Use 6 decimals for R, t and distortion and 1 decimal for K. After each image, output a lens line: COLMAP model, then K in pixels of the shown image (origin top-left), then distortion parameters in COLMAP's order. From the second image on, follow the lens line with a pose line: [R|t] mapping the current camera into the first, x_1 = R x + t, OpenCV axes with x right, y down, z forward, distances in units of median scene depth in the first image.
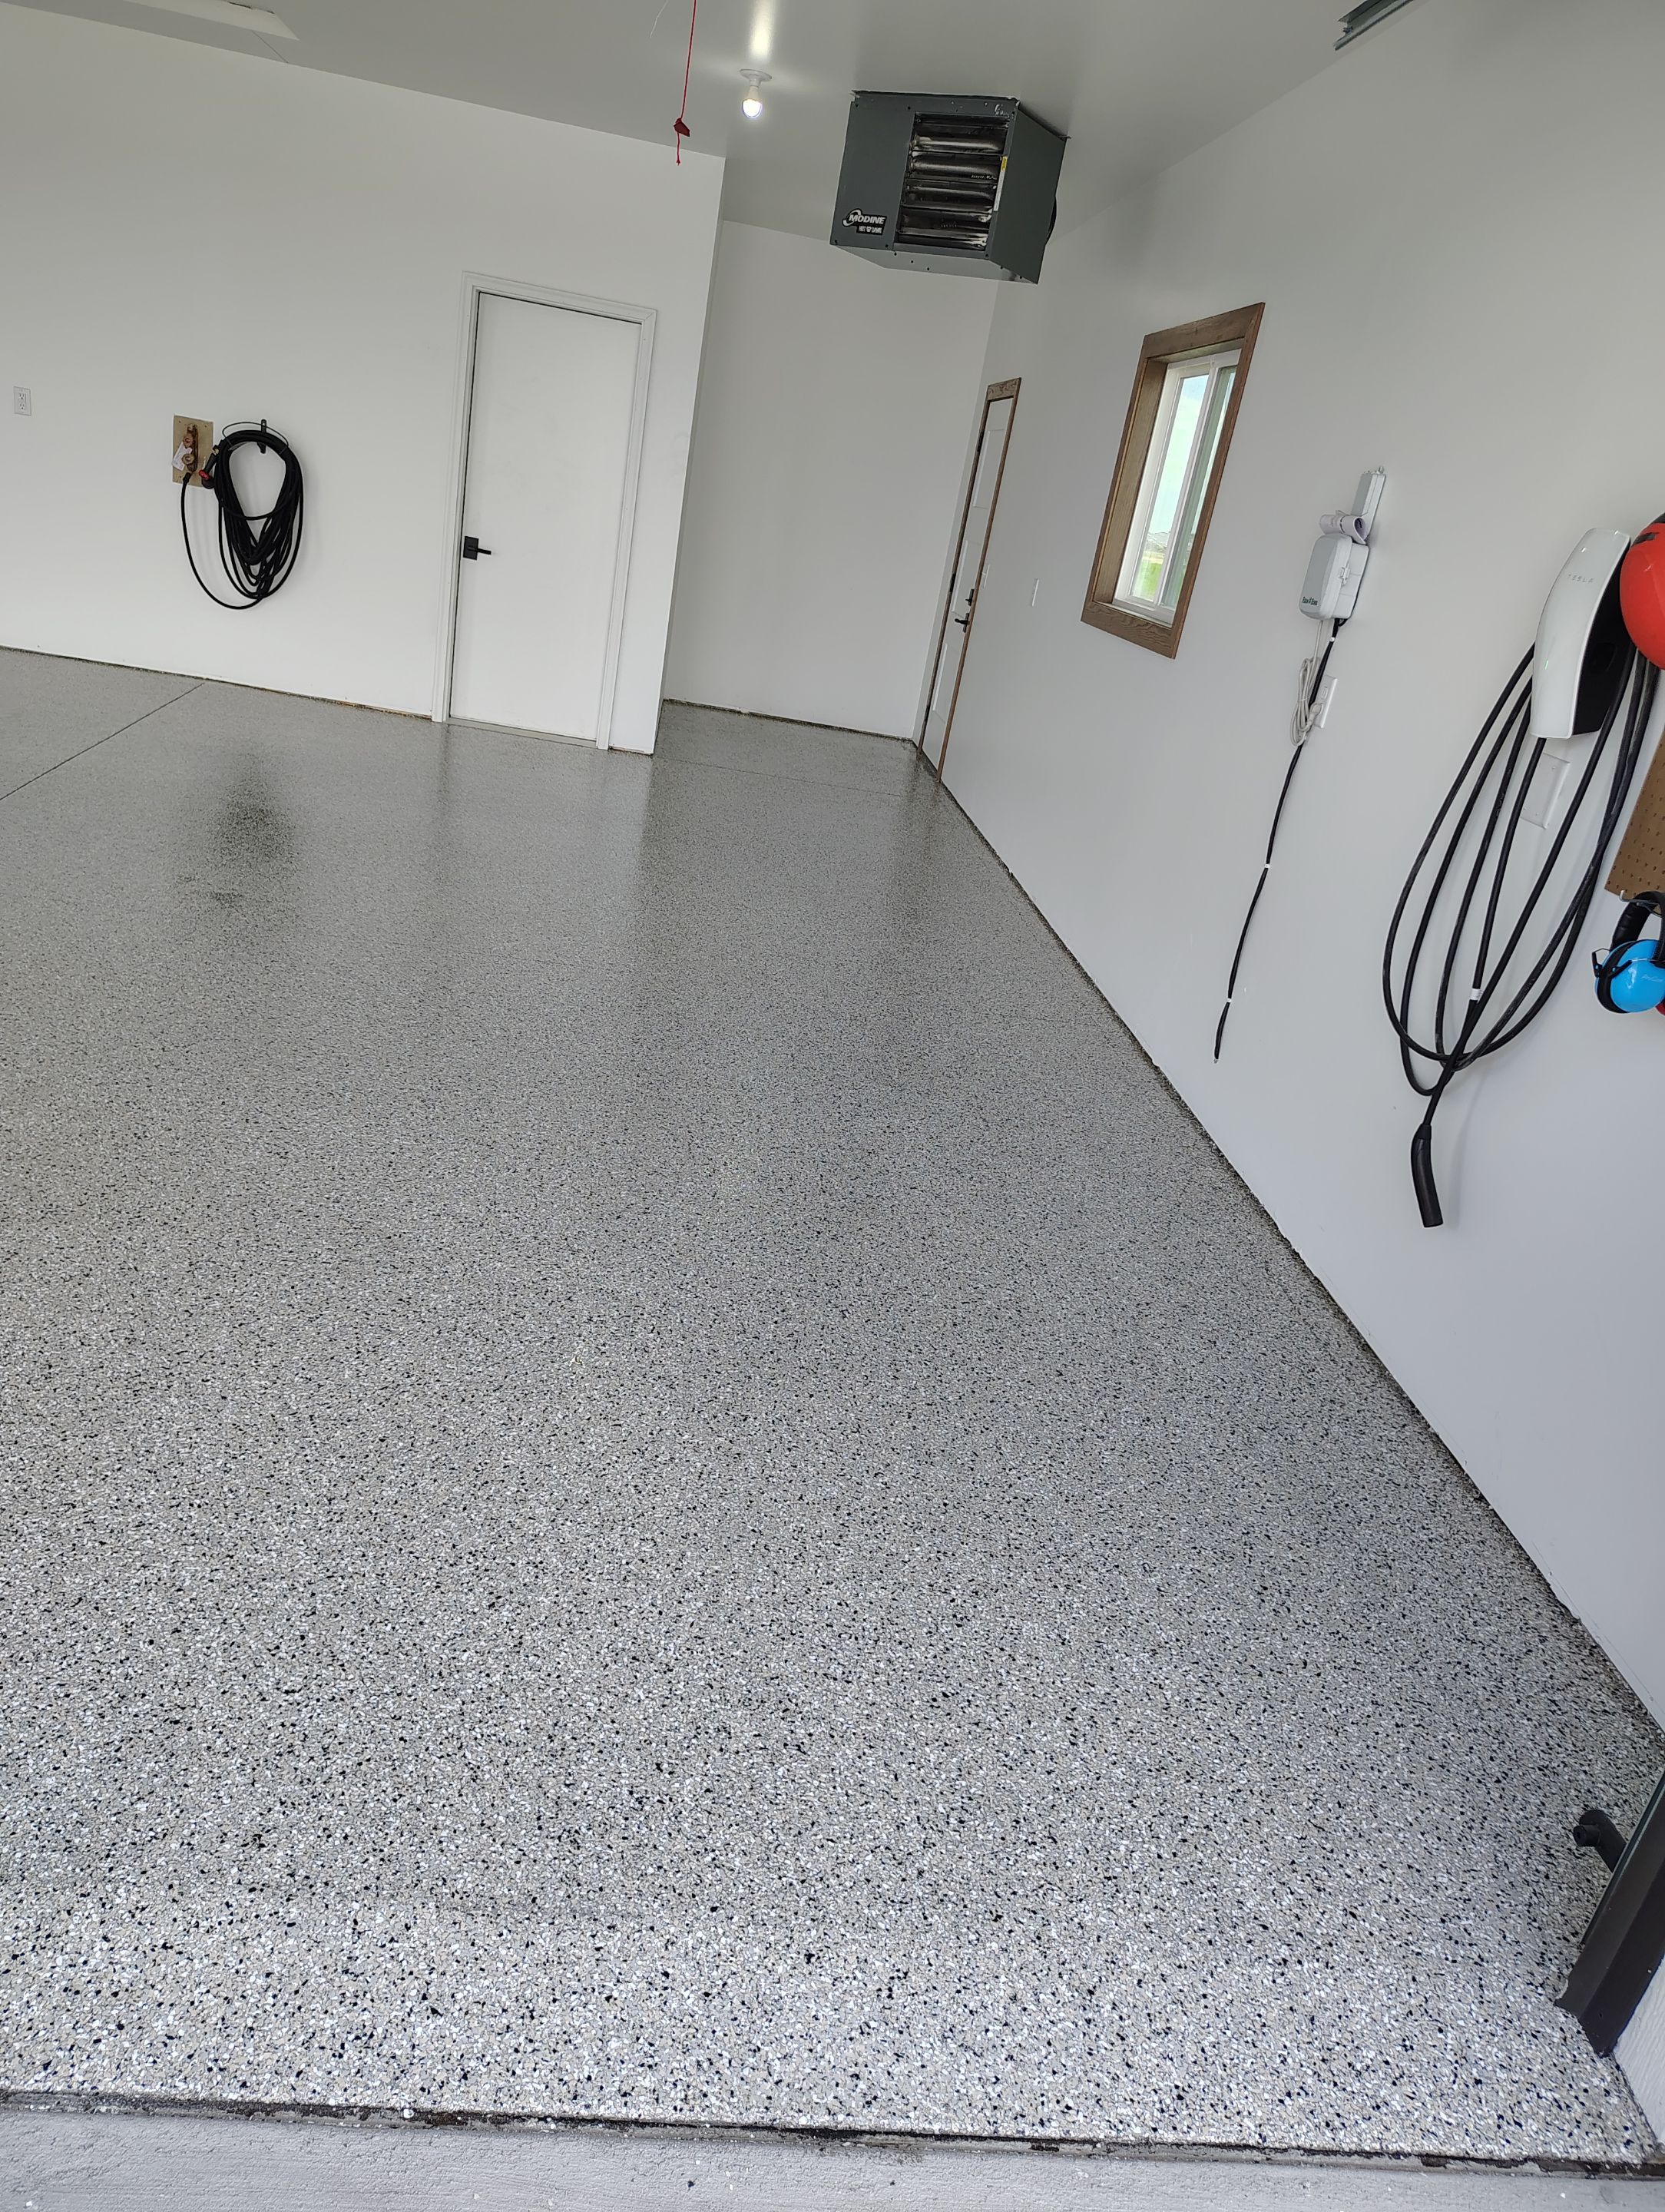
lens RADIAL K [[1512.5, 0, 811.6], [0, 1512.5, 1125.7], [0, 0, 1]] dist [0.036541, -0.037865]
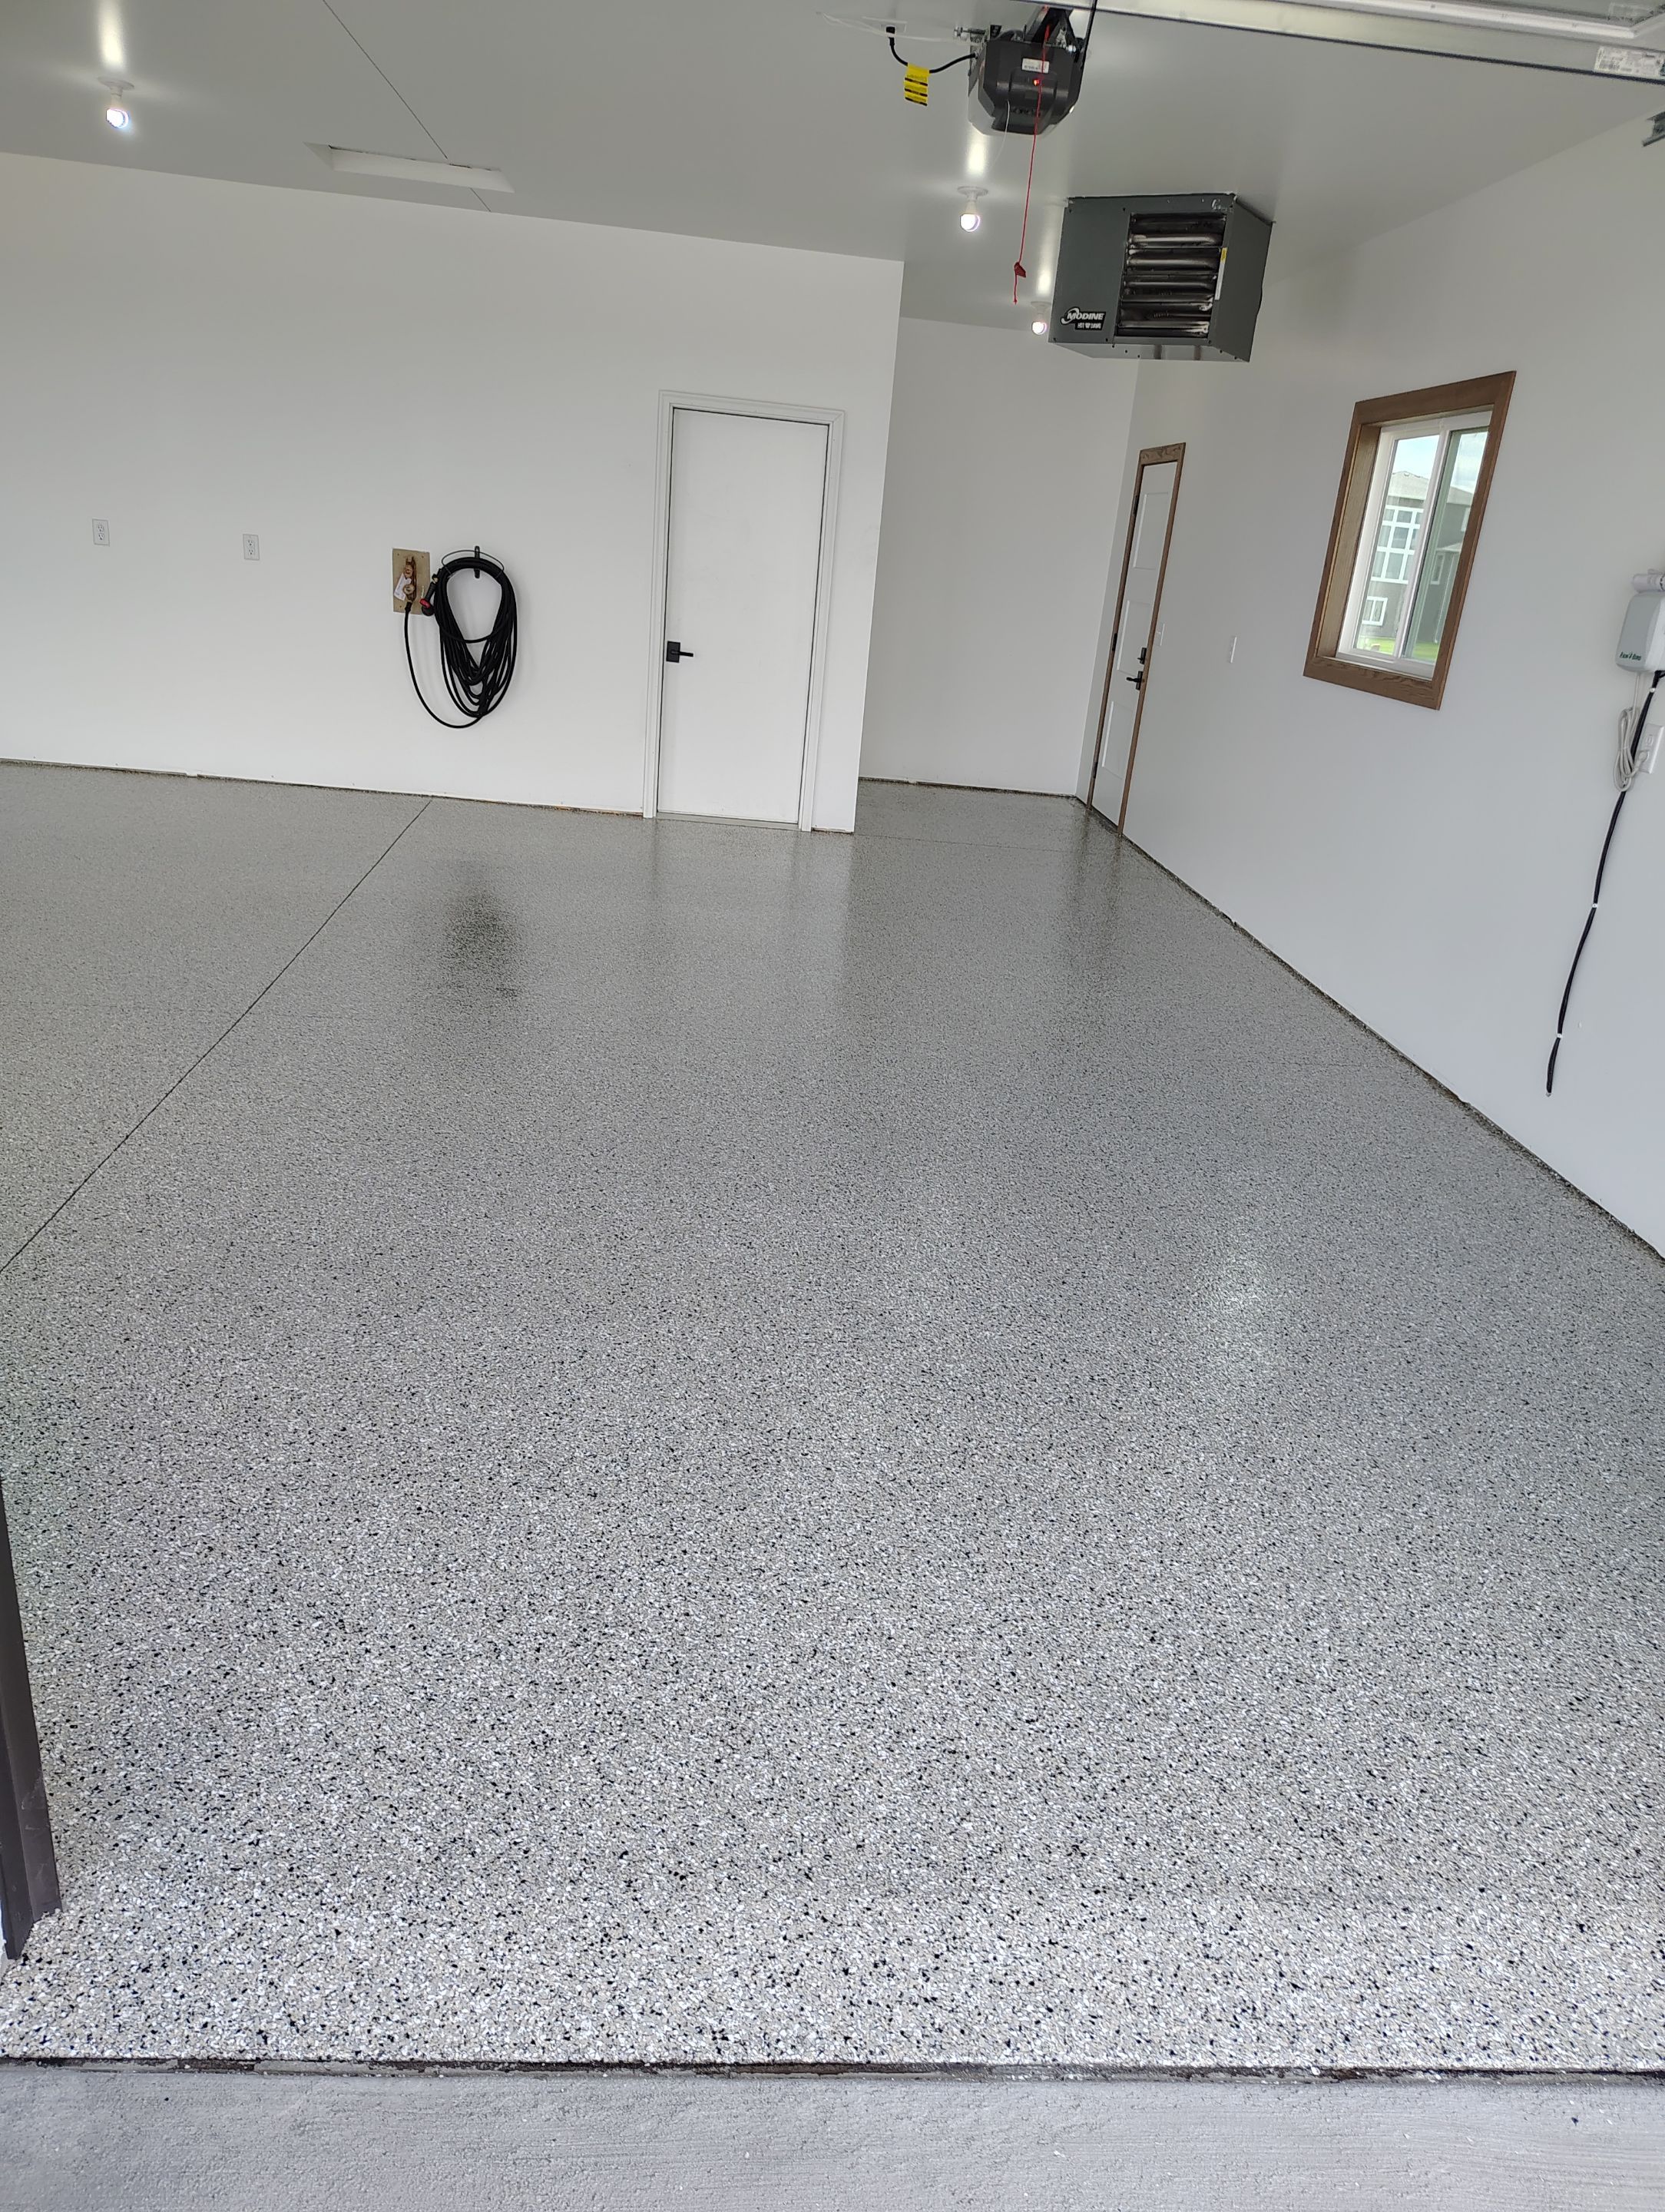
lens RADIAL K [[1512.5, 0, 836.2], [0, 1512.5, 1153.0], [0, 0, 1]] dist [0.036541, -0.037865]
pose [[0.996967, -0.069678, -0.034656, -0.349733], [0.069097, 0.997453, -0.017704, -0.033345], [0.035802, 0.015256, 0.999242, -0.116308]]
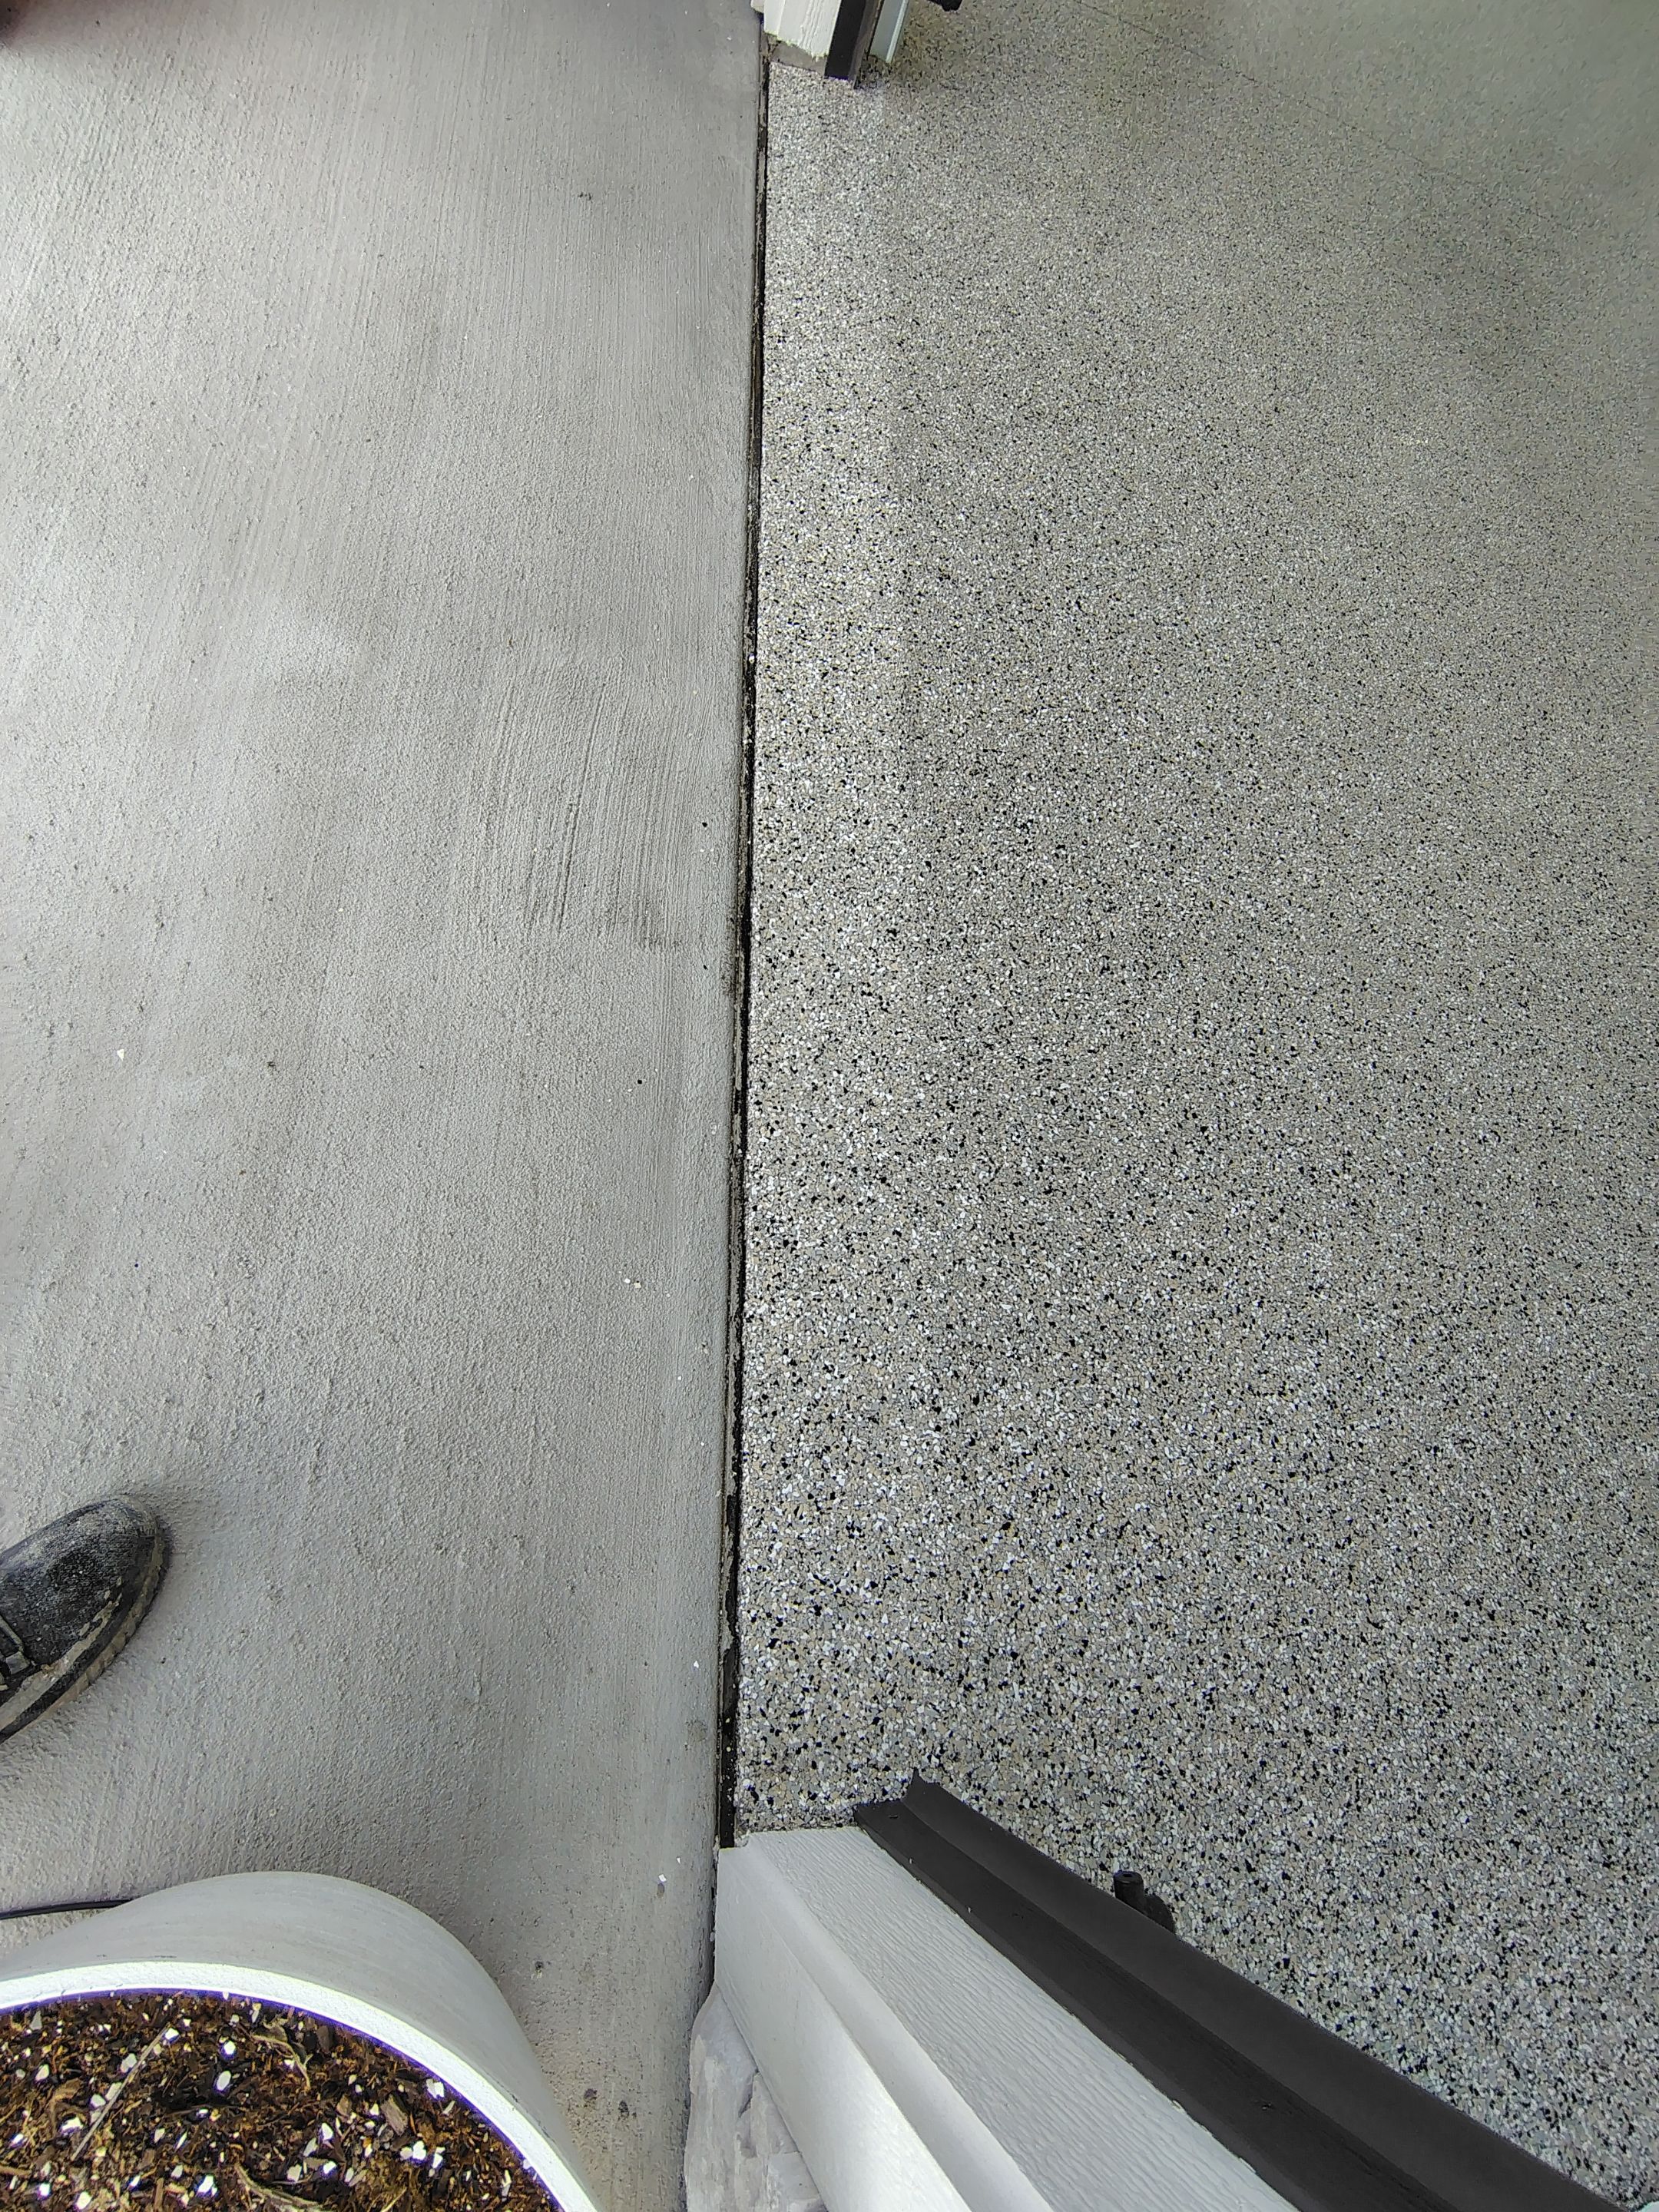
lens RADIAL K [[1027.0, 0, 829.2], [0, 1027.0, 1103.6], [0, 0, 1]] dist [-0.013778, 0.006236]
pose [[-0.003745, 0.852997, -0.521902, 0.367326], [-0.643693, 0.397348, 0.654044, 0.099943], [0.765274, 0.338394, 0.547581, 0.441926]]
